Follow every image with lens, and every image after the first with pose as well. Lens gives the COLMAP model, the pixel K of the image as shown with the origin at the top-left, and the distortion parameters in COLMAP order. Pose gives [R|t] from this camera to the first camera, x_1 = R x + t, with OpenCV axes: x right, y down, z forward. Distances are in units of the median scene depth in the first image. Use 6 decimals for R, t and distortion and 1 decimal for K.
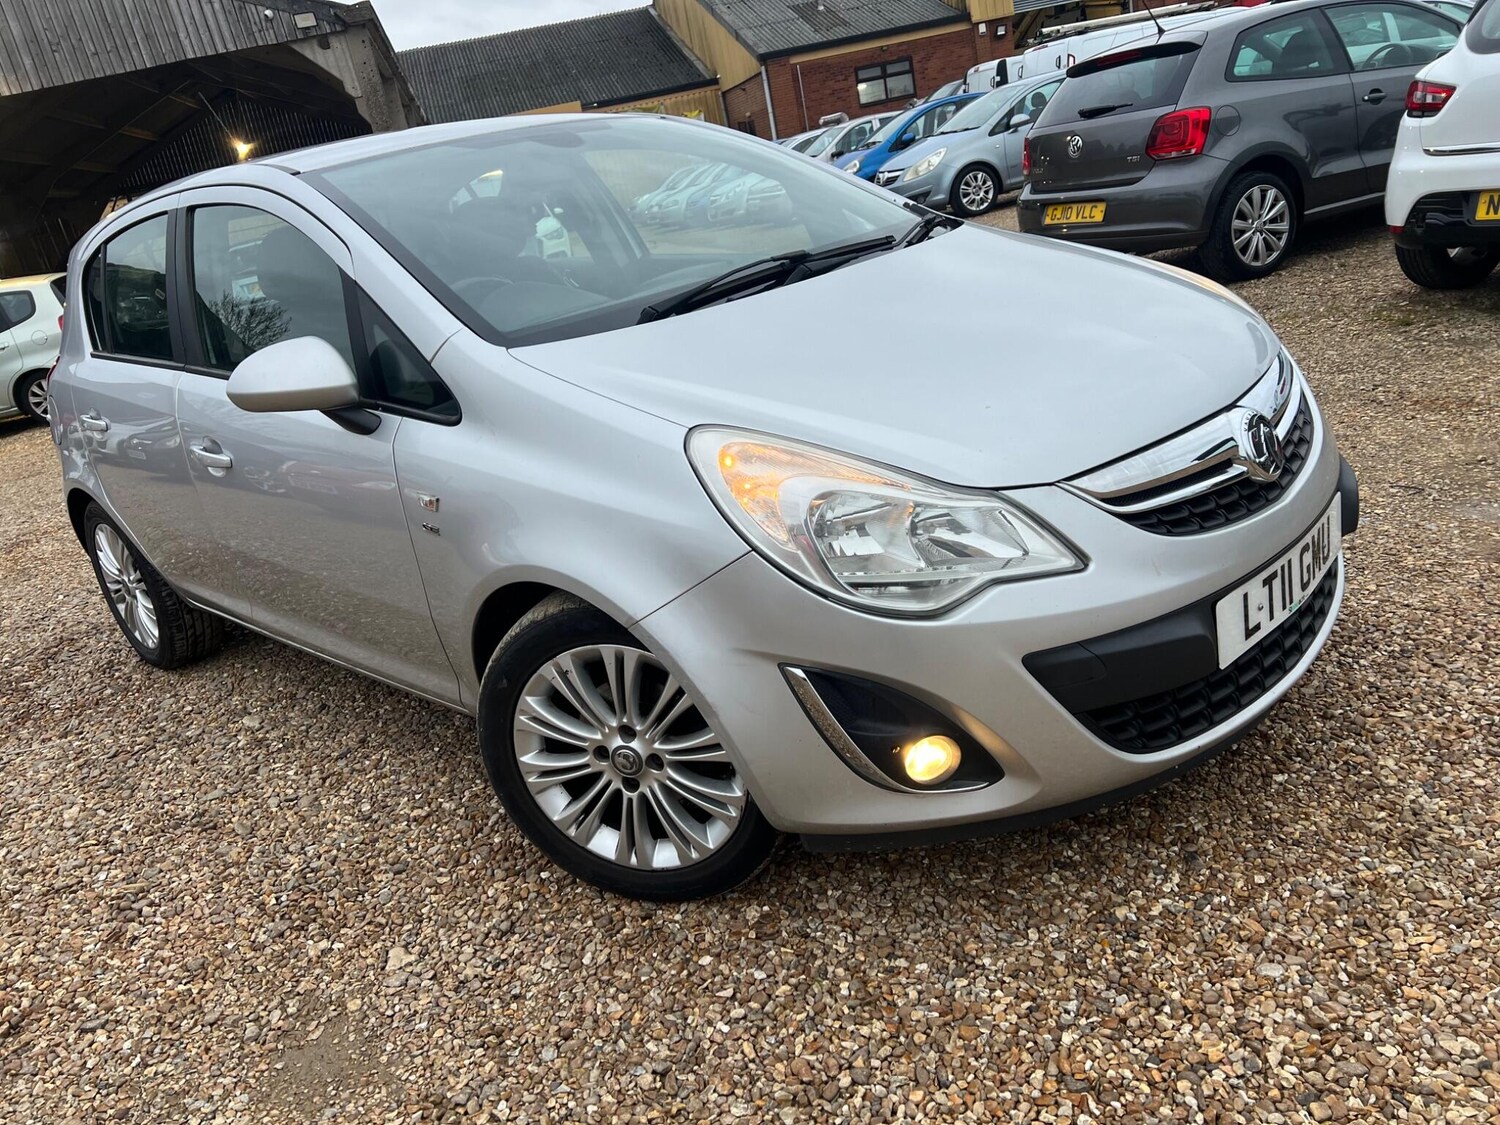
lens RADIAL K [[1120.8, 0, 732.0], [0, 1120.8, 566.5], [0, 0, 1]] dist [0.057633, -0.059361]
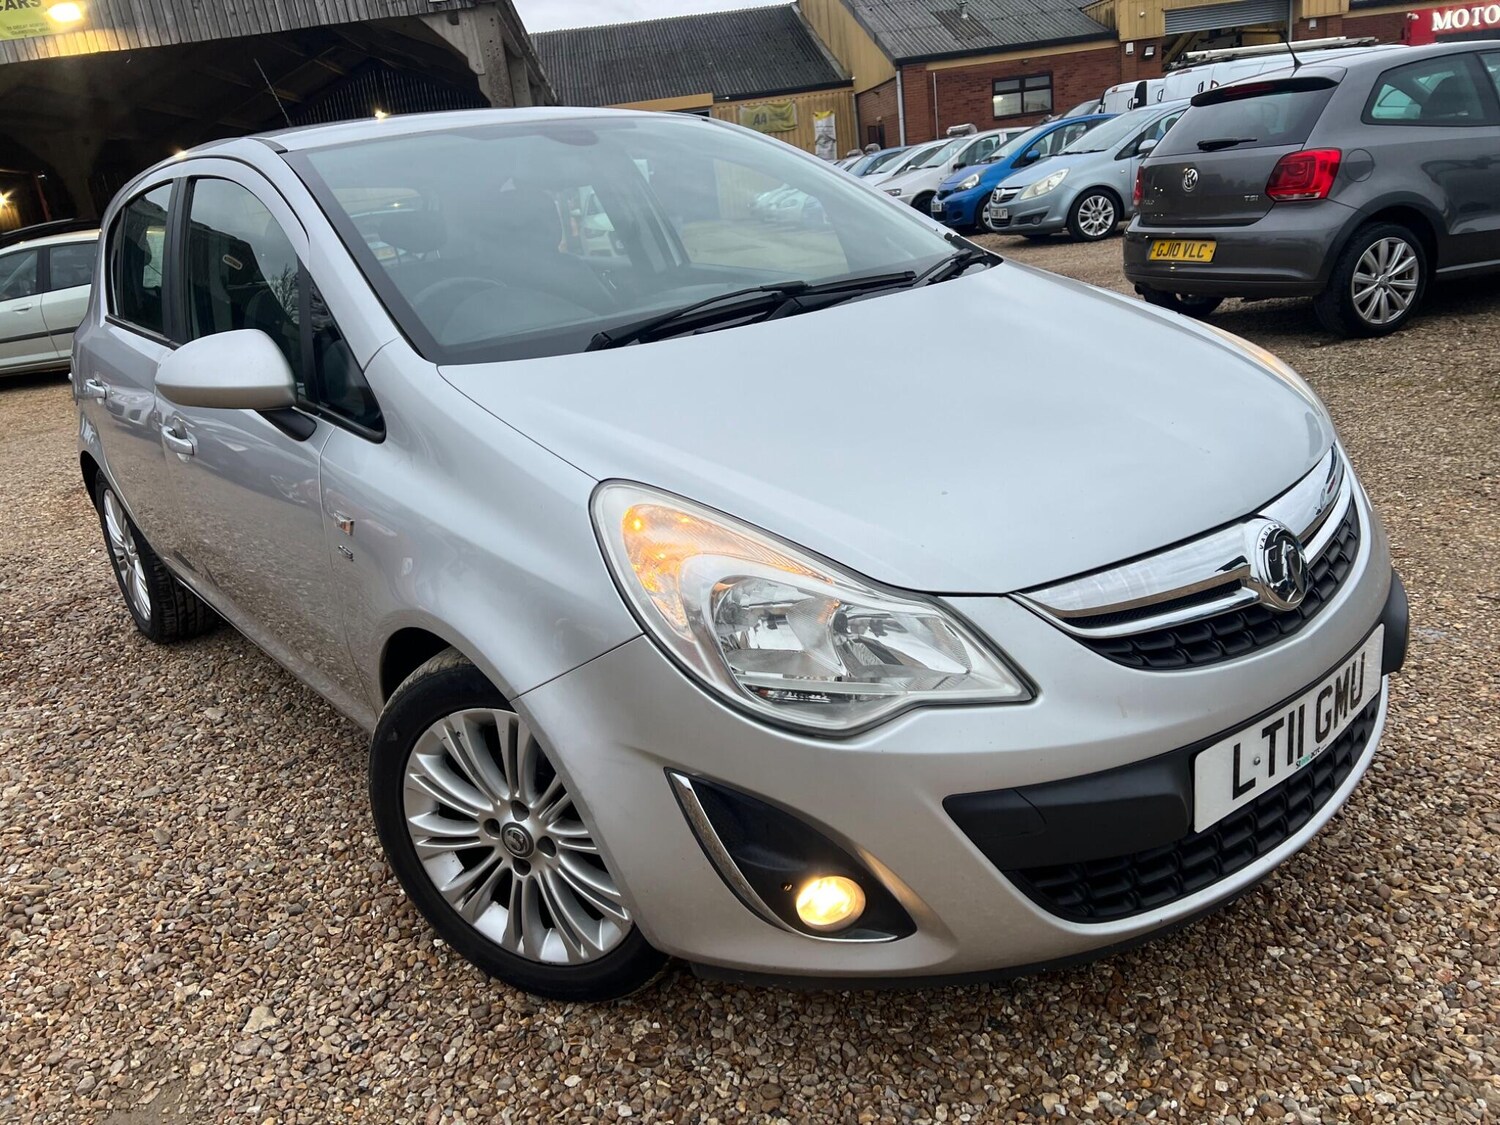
lens RADIAL K [[1120.8, 0, 732.0], [0, 1120.8, 566.5], [0, 0, 1]] dist [0.057633, -0.059361]
pose [[0.991392, 0.104800, -0.078481, 0.116559], [-0.104681, 0.994490, 0.005634, -0.061558], [0.078639, 0.002630, 0.996900, 0.119912]]
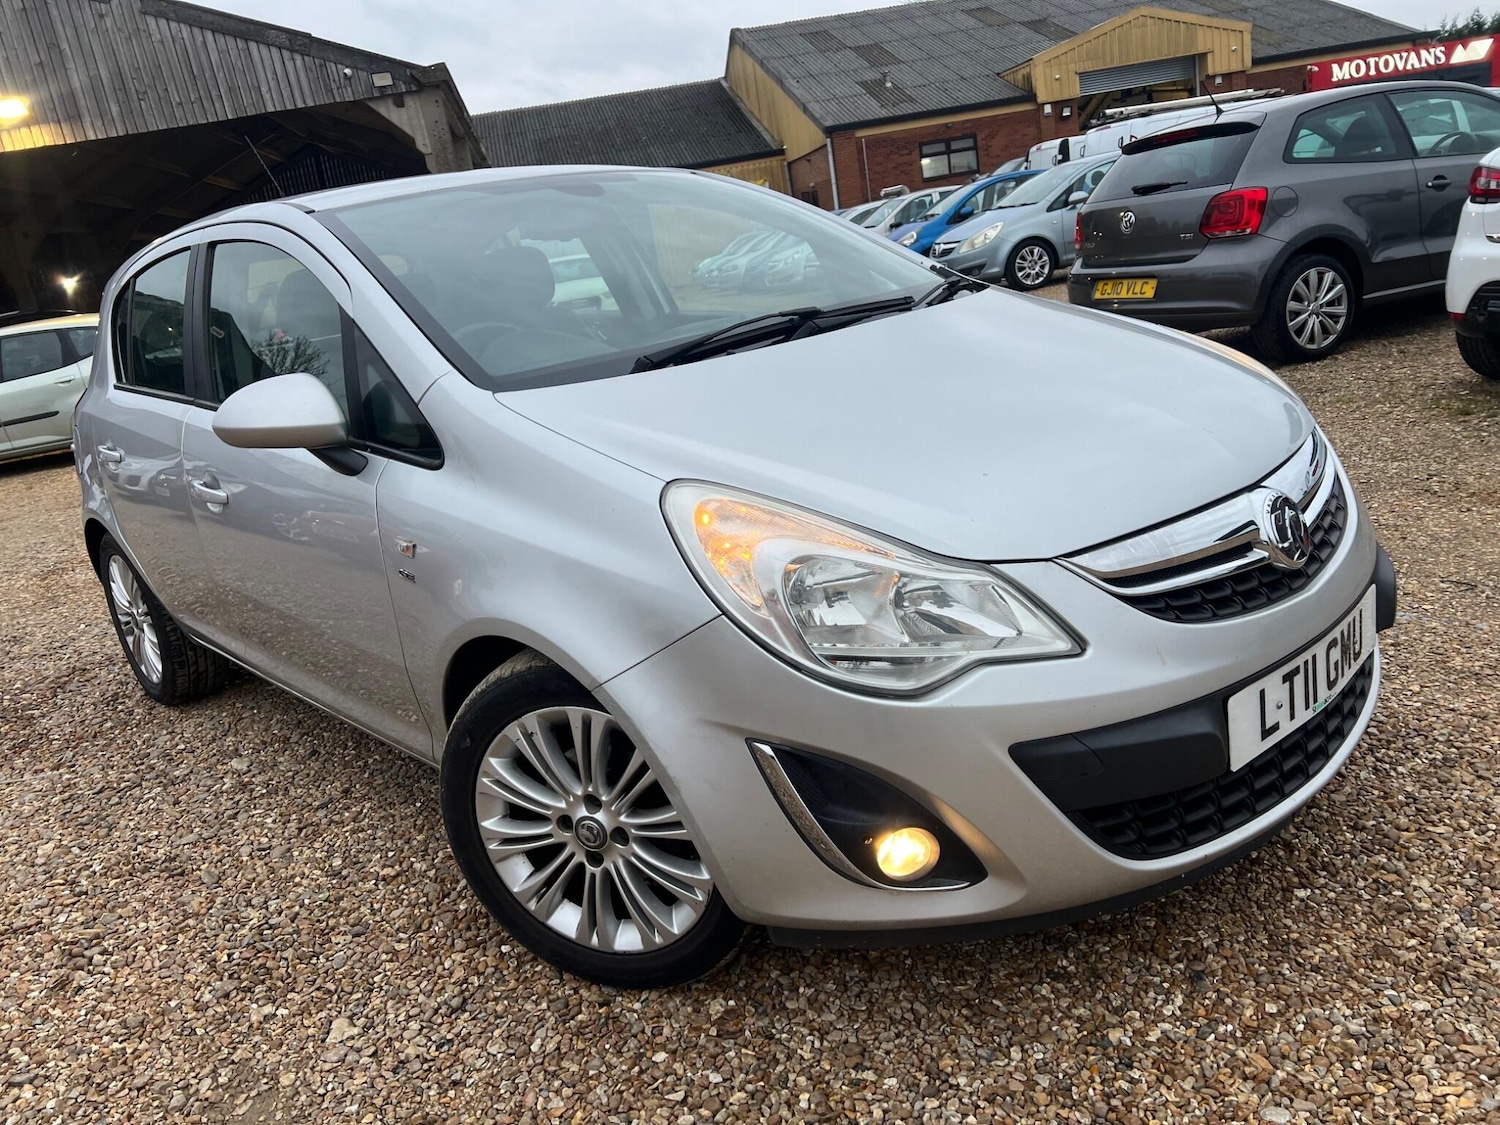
lens RADIAL K [[1120.7, 0, 732.3], [0, 1120.7, 569.6], [0, 0, 1]] dist [0.057233, -0.058450]
pose [[0.997921, 0.048665, -0.042259, 0.050784], [-0.050767, 0.997448, -0.050197, -0.004480], [0.039709, 0.052238, 0.997845, 0.054389]]
